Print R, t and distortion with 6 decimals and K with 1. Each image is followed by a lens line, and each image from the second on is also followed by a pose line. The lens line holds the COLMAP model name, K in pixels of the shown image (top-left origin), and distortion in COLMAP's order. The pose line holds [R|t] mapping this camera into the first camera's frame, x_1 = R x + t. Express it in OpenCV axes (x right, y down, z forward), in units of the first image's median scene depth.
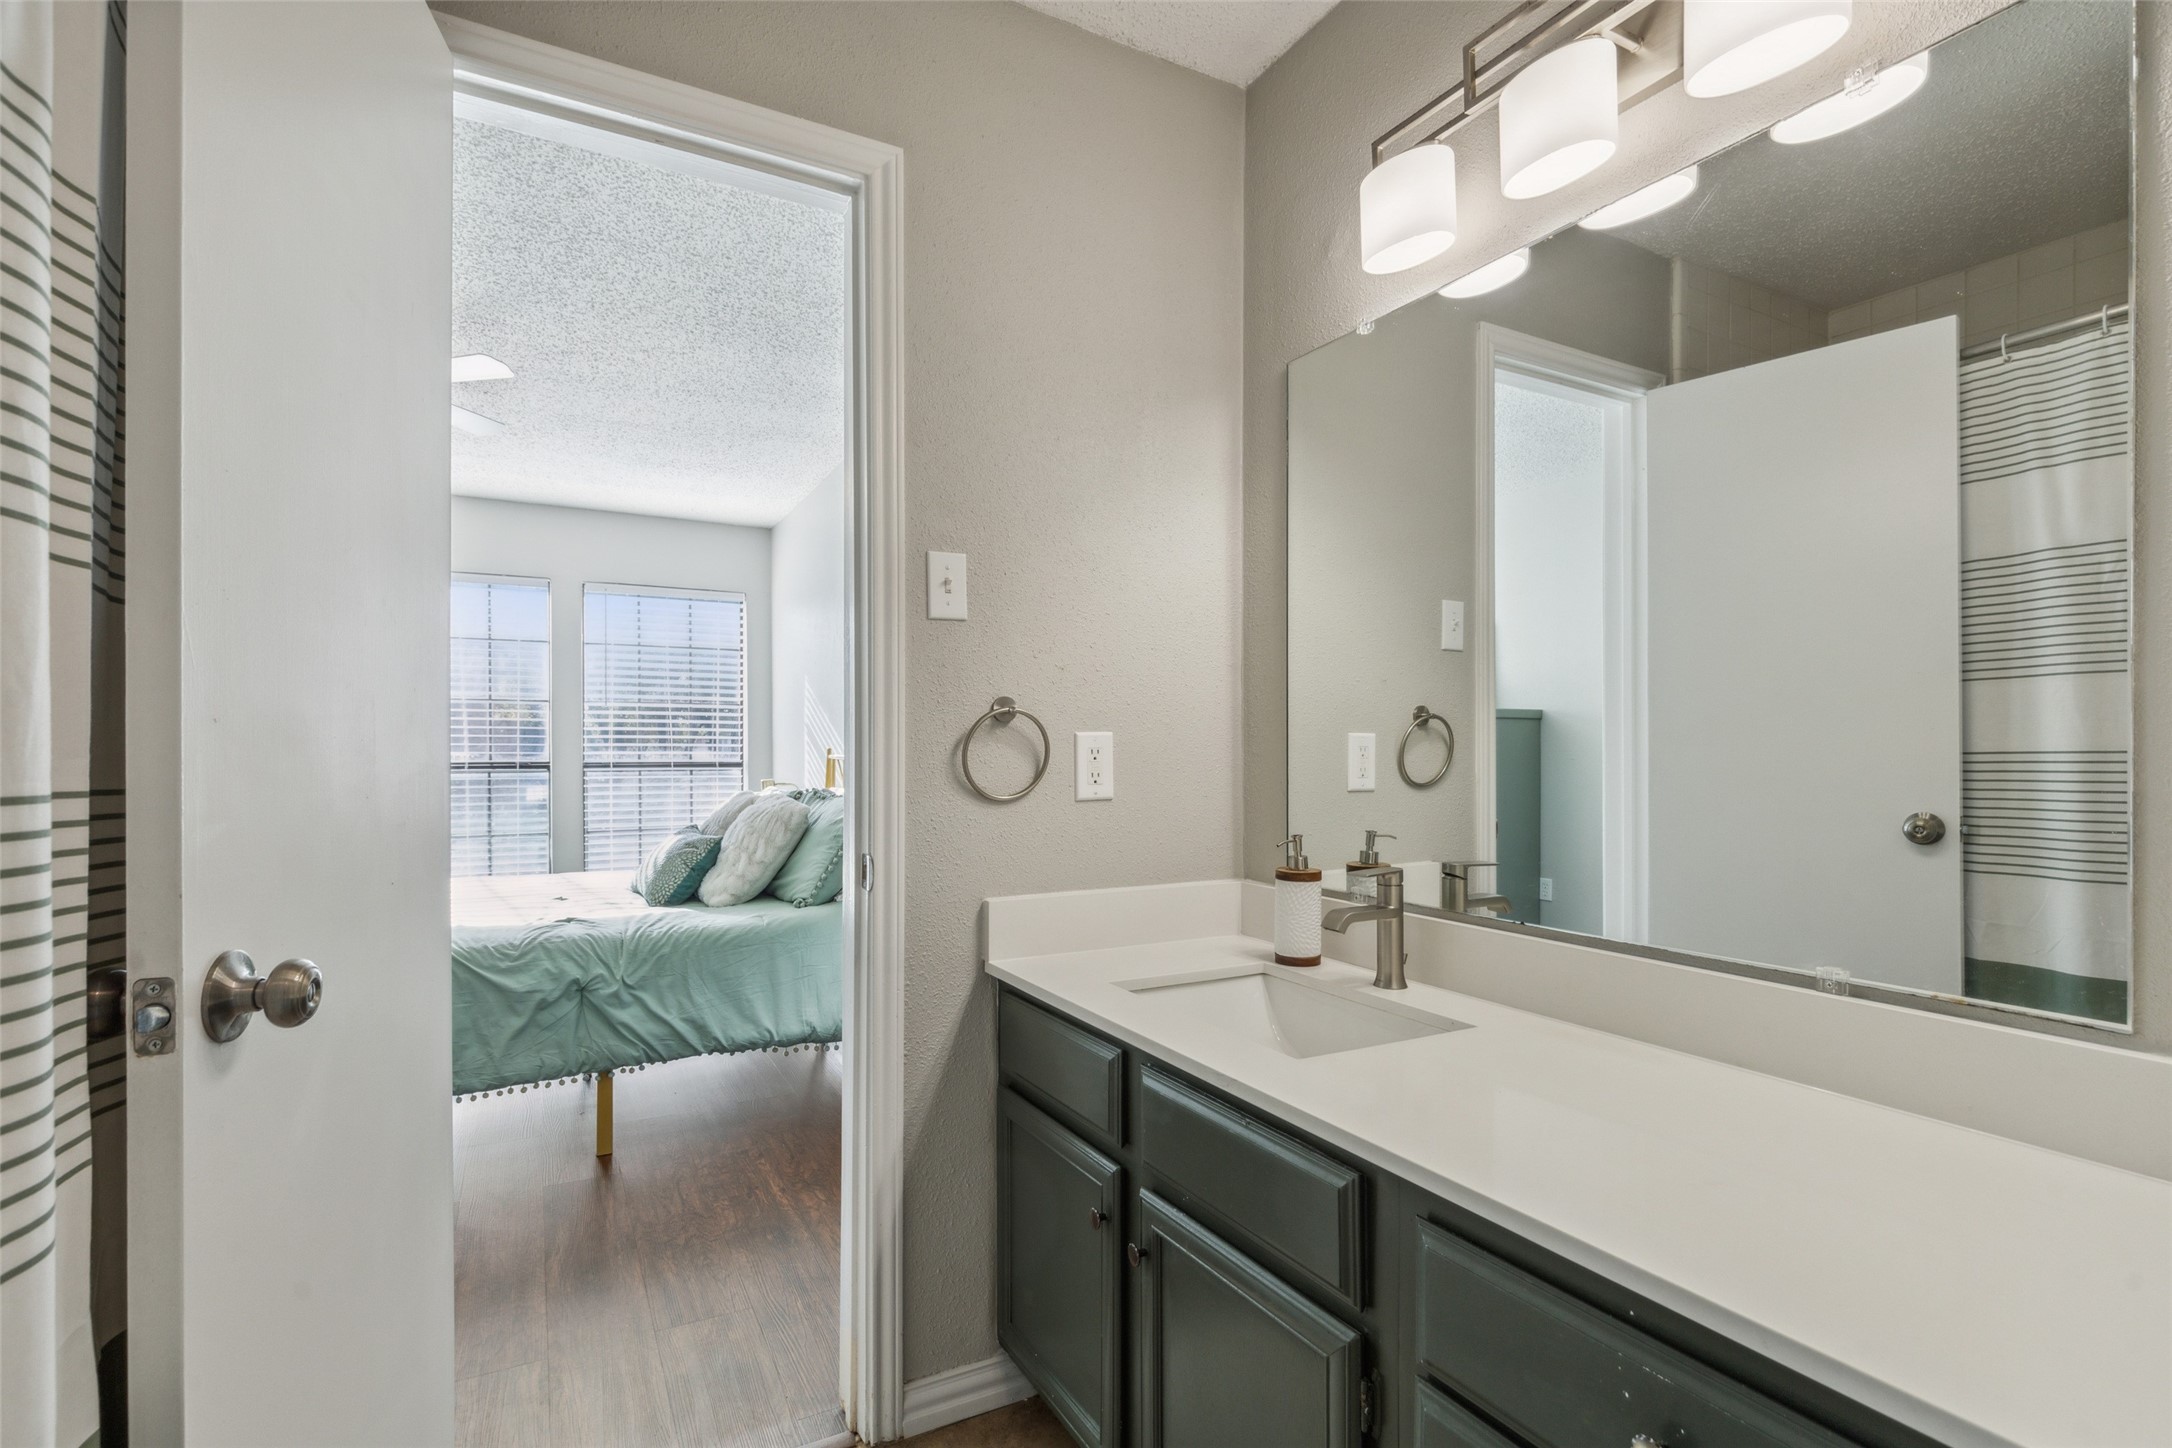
lens RADIAL K [[1002.5, 0, 1080.2], [0, 1002.5, 748.2], [0, 0, 1]] dist [0.012959, -0.003853]
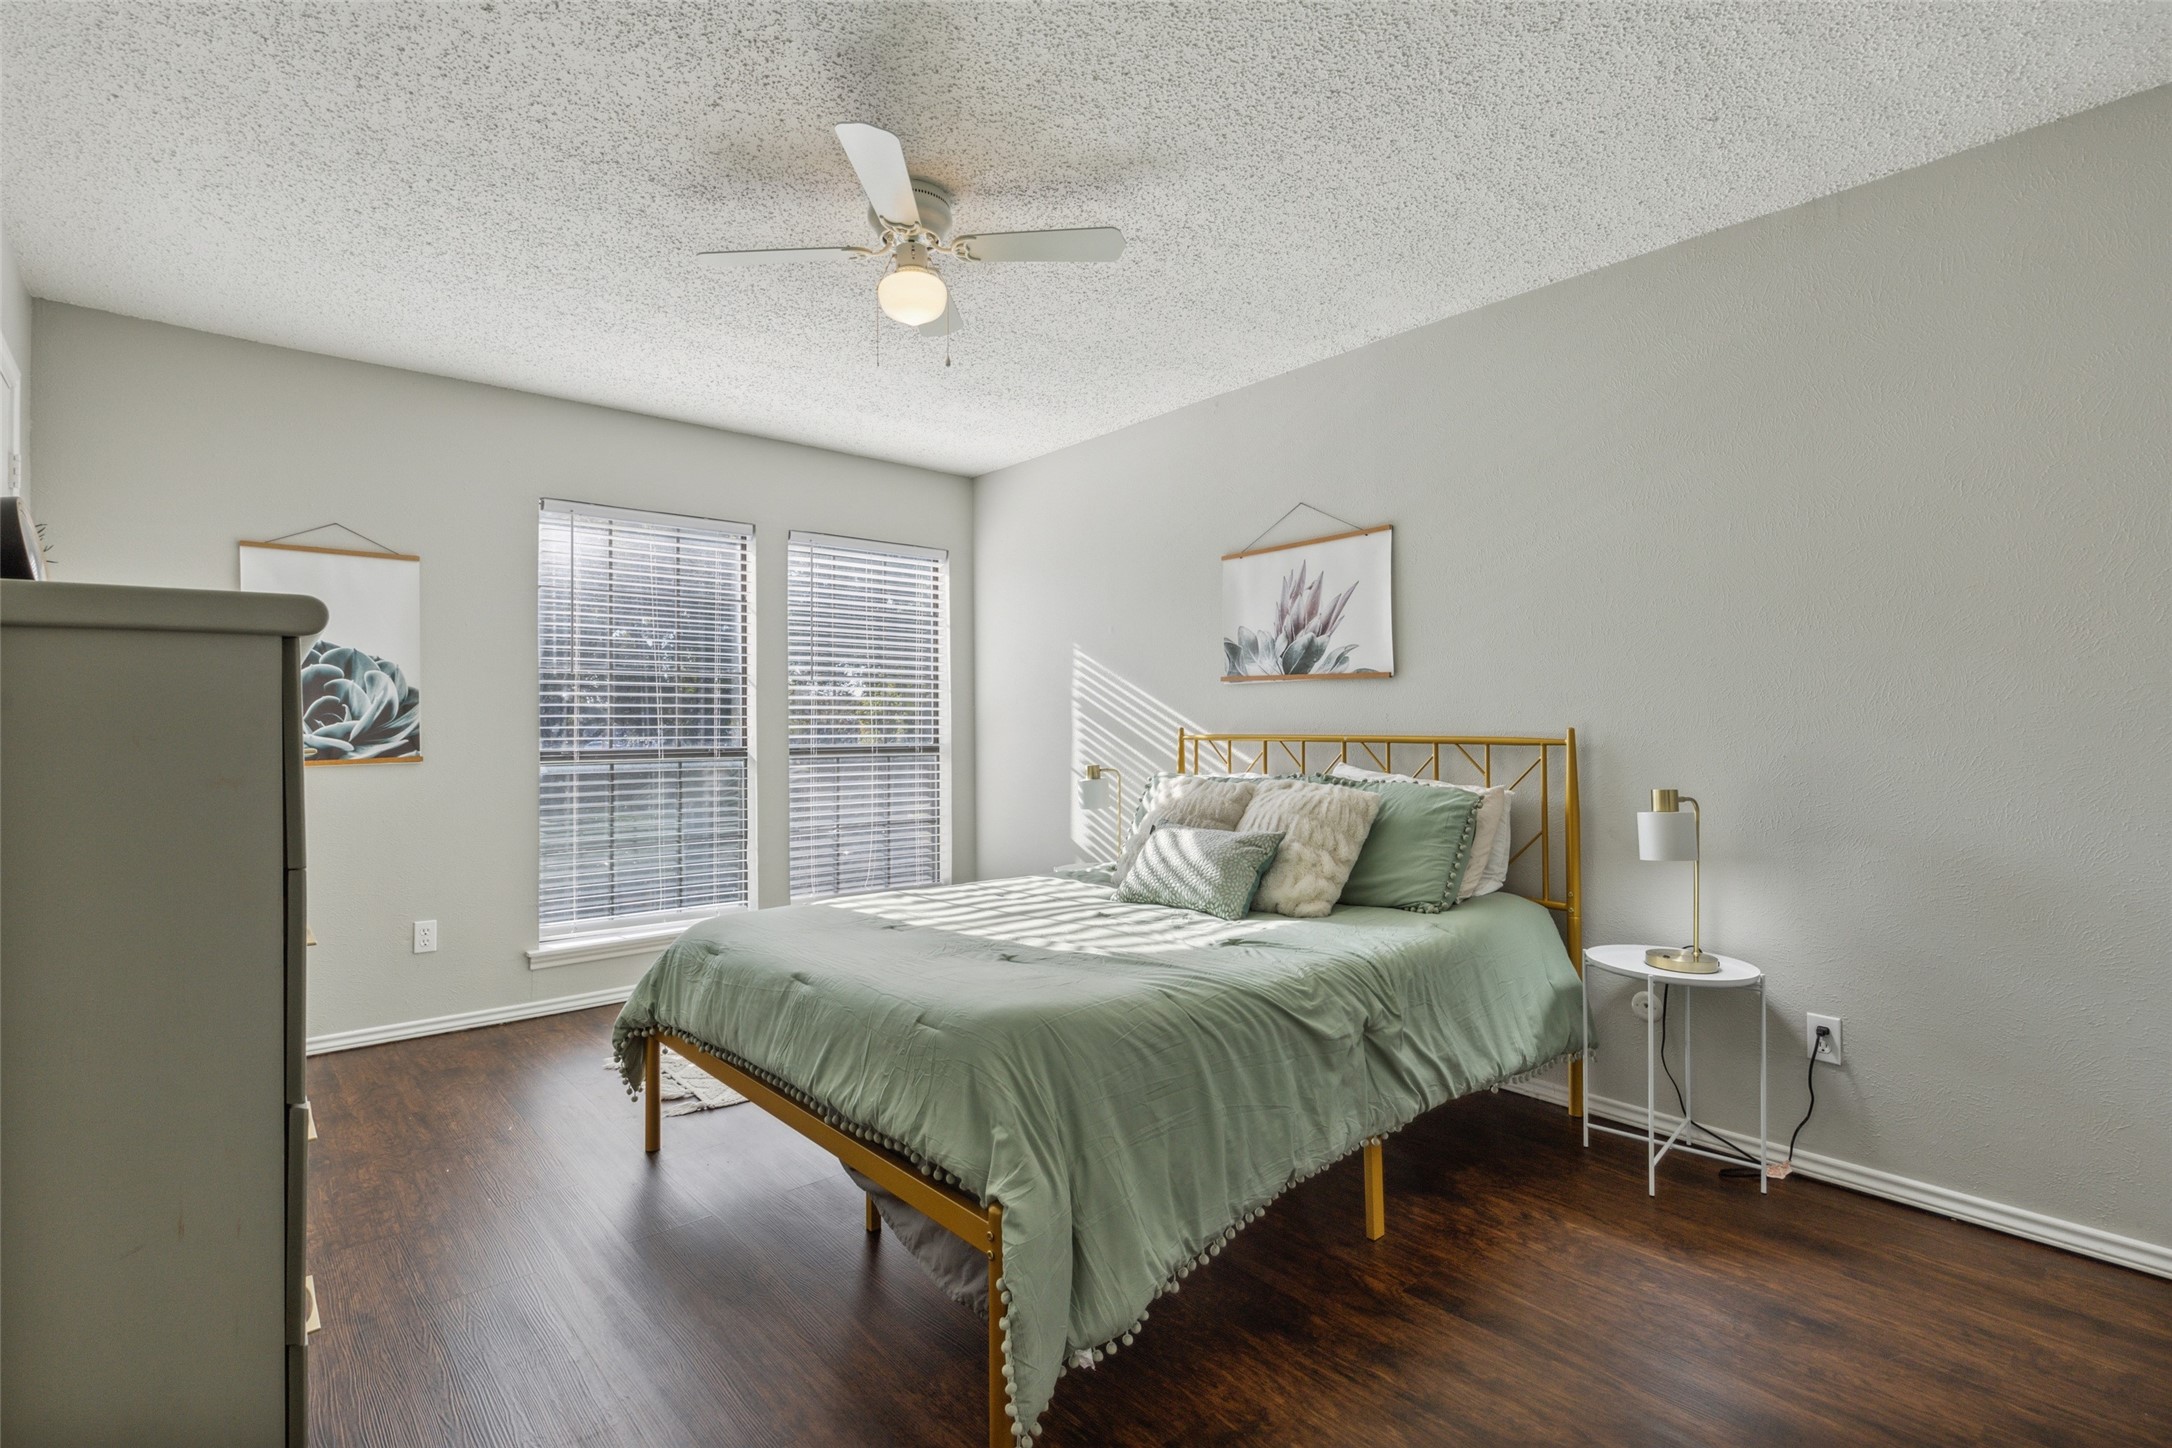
lens RADIAL K [[1002.5, 0, 1109.0], [0, 1002.5, 718.8], [0, 0, 1]] dist [0.012959, -0.003853]
pose [[0.976013, -0.004116, 0.217672, -0.695631], [0.007383, 0.999872, -0.014199, 0.005852], [-0.217586, 0.015465, 0.975919, 0.225671]]
